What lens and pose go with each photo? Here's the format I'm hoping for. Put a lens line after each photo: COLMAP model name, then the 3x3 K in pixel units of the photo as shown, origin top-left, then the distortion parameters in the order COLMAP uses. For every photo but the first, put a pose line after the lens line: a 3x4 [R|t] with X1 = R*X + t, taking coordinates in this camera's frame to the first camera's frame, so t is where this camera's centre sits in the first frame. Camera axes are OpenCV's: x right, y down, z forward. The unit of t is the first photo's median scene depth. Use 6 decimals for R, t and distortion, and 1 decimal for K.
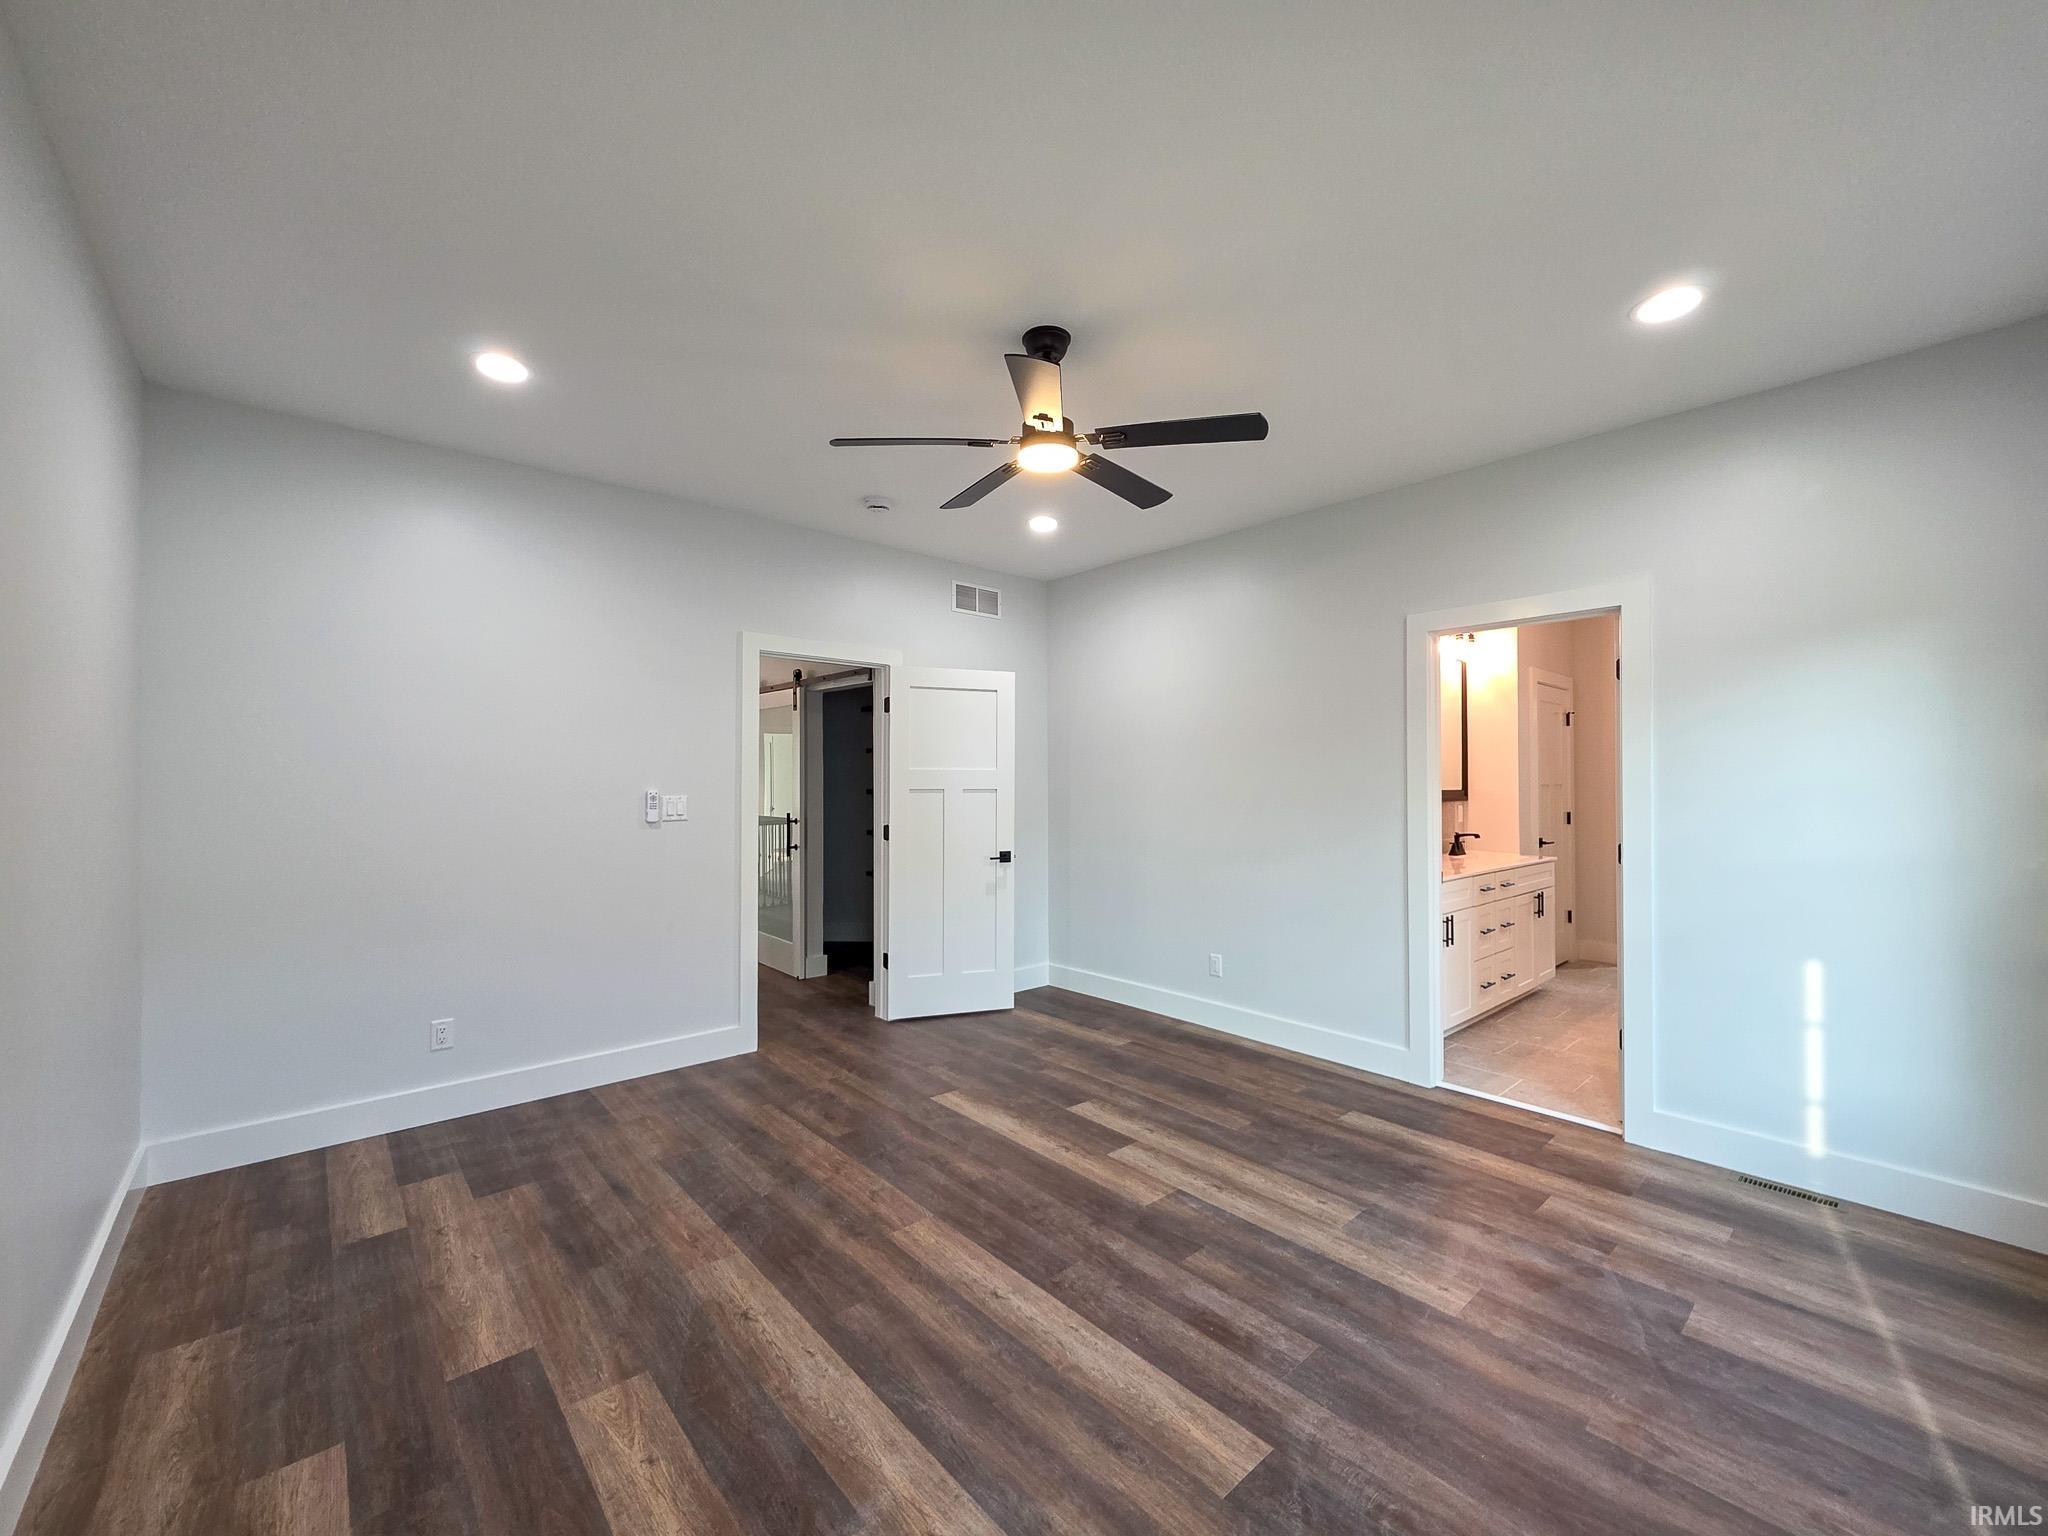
lens RADIAL K [[821.3, 0, 1022.8], [0, 821.3, 773.5], [0, 0, 1]] dist [0.002172, 0.000033]
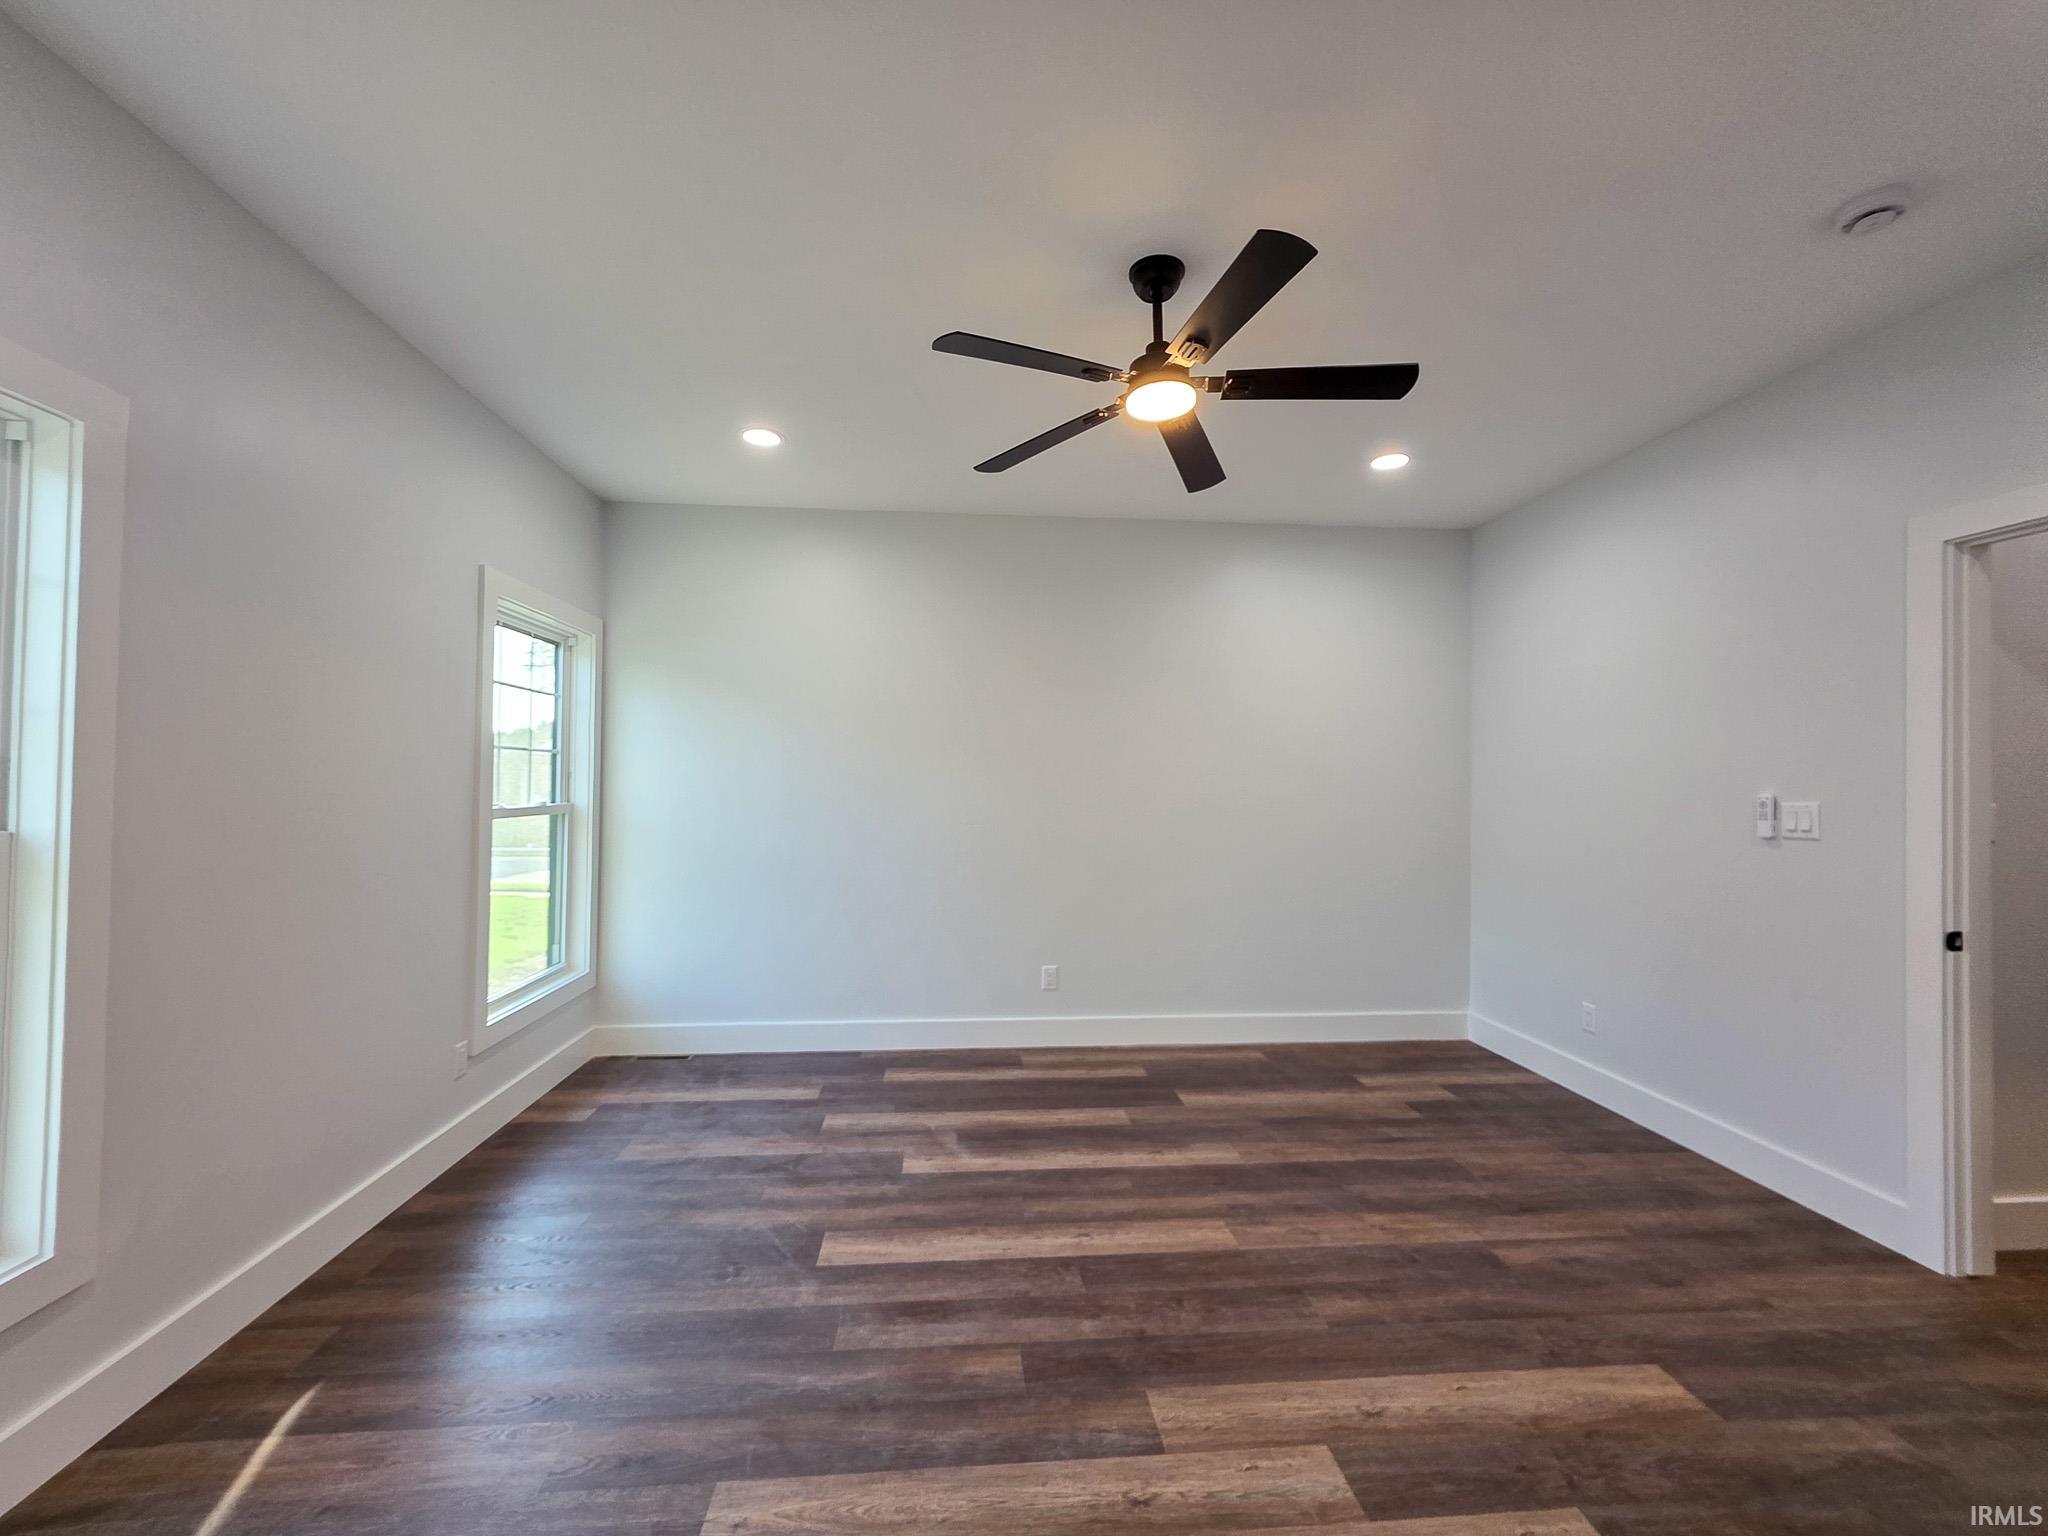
lens RADIAL K [[821.3, 0, 1017.3], [0, 821.3, 772.3], [0, 0, 1]] dist [0.002172, 0.000033]
pose [[-0.587730, -0.013693, -0.808941, 0.850879], [0.002345, 0.999824, -0.018628, 0.021956], [0.809054, -0.012845, -0.587594, 1.449545]]
